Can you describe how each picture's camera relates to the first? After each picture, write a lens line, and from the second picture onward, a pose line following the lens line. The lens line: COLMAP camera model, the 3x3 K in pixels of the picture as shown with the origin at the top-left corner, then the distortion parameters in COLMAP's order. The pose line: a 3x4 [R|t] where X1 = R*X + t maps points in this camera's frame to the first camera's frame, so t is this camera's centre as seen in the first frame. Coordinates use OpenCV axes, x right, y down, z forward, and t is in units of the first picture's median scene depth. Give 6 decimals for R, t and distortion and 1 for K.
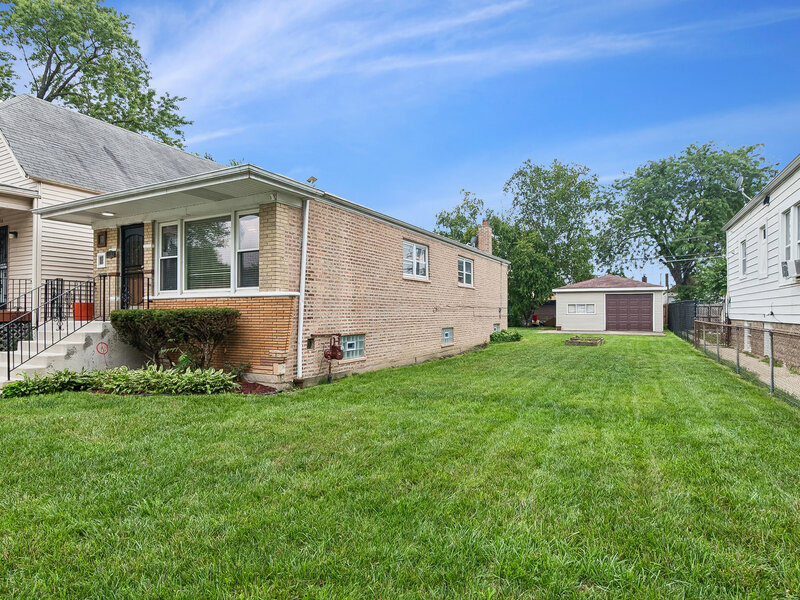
lens RADIAL K [[440.3, 0, 401.1], [0, 440.3, 304.9], [0, 0, 1]] dist [0.002844, 0.000082]
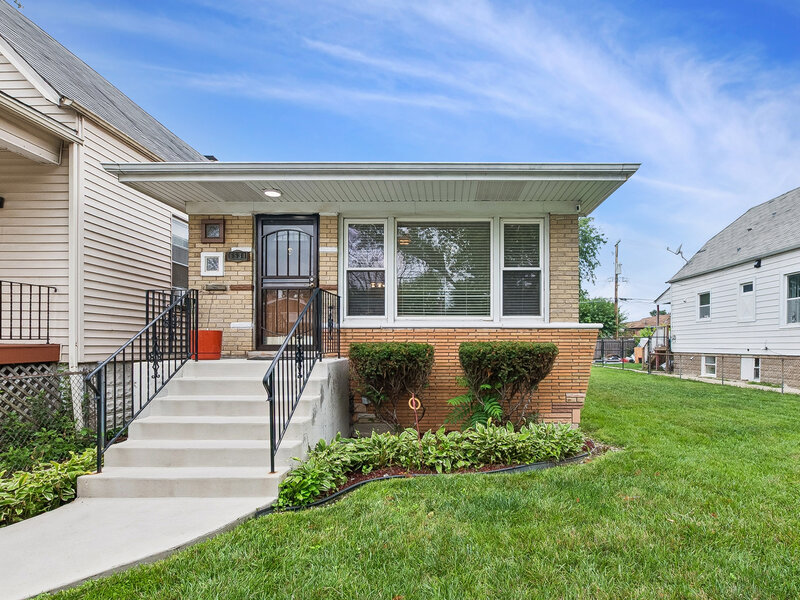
lens RADIAL K [[421.5, 0, 440.6], [0, 421.5, 341.9], [0, 0, 1]] dist [-0.002980, -0.000412]
pose [[0.890285, 0.007605, 0.455340, -0.679467], [-0.011296, 0.999922, 0.005385, 0.003413], [-0.455264, -0.009938, 0.890301, 0.320349]]
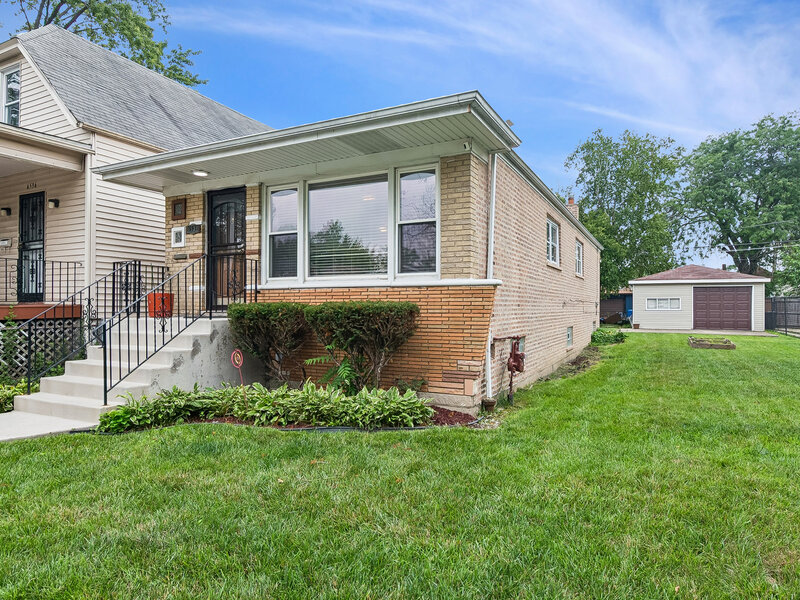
lens RADIAL K [[488.4, 0, 405.6], [0, 488.4, 299.4], [0, 0, 1]] dist [0.005420, 0.003004]
pose [[0.999910, 0.004533, 0.012628, -0.309671], [-0.004558, 0.999988, 0.001919, 0.001498], [-0.012619, -0.001976, 0.999918, 0.164098]]
